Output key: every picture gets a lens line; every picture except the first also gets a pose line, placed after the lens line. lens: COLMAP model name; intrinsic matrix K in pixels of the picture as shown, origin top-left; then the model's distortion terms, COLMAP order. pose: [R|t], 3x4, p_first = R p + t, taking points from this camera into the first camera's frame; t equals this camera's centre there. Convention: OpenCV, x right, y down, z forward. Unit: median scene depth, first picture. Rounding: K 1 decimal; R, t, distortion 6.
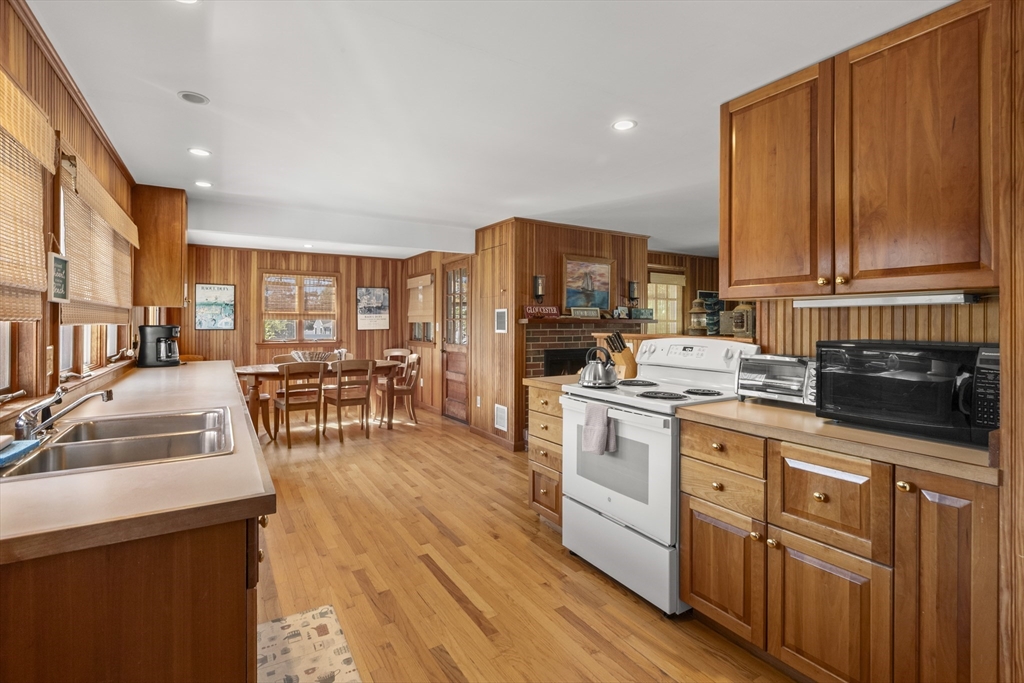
lens RADIAL K [[480.6, 0, 518.3], [0, 480.6, 320.1], [0, 0, 1]] dist [-0.012924, -0.000001]
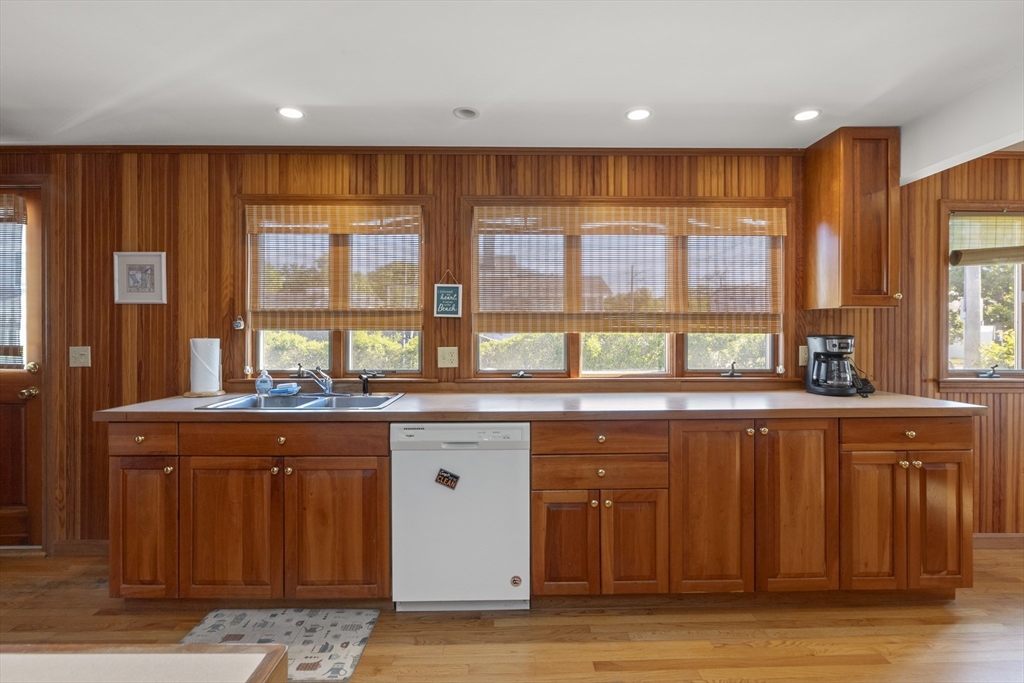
lens RADIAL K [[484.7, 0, 516.9], [0, 484.7, 332.6], [0, 0, 1]] dist [-0.007700, 0.000236]
pose [[-0.515664, -0.001625, -0.856790, 0.068297], [0.003467, 0.999986, -0.003983, 0.006008], [0.856784, -0.005024, -0.515651, 0.710521]]
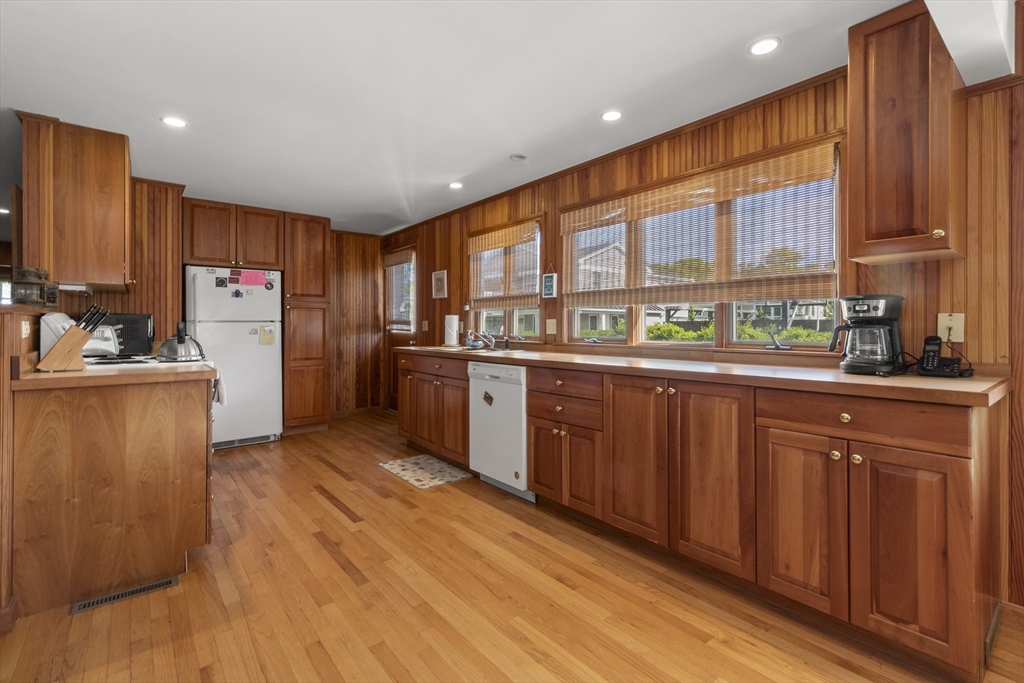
lens RADIAL K [[461.8, 0, 514.9], [0, 461.8, 324.5], [0, 0, 1]] dist [0.002393, -0.000494]
pose [[-0.991902, -0.004085, -0.126939, -0.212300], [-0.002847, 0.999947, -0.009930, 0.035577], [0.126973, -0.009488, -0.991861, 1.068597]]
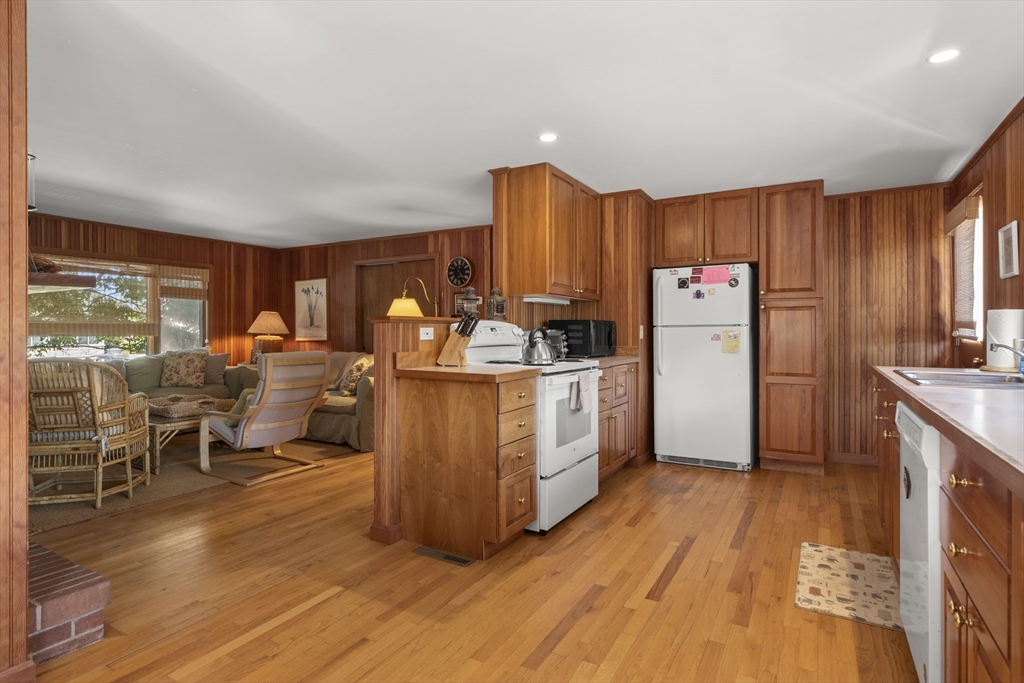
lens RADIAL K [[527.6, 0, 516.1], [0, 527.6, 330.8], [0, 0, 1]] dist [-0.003580, -0.000405]
pose [[-0.468243, -0.002527, 0.883596, -0.436753], [-0.006516, 0.999979, -0.000593, 0.033519], [-0.883576, -0.006035, -0.468249, 0.826318]]
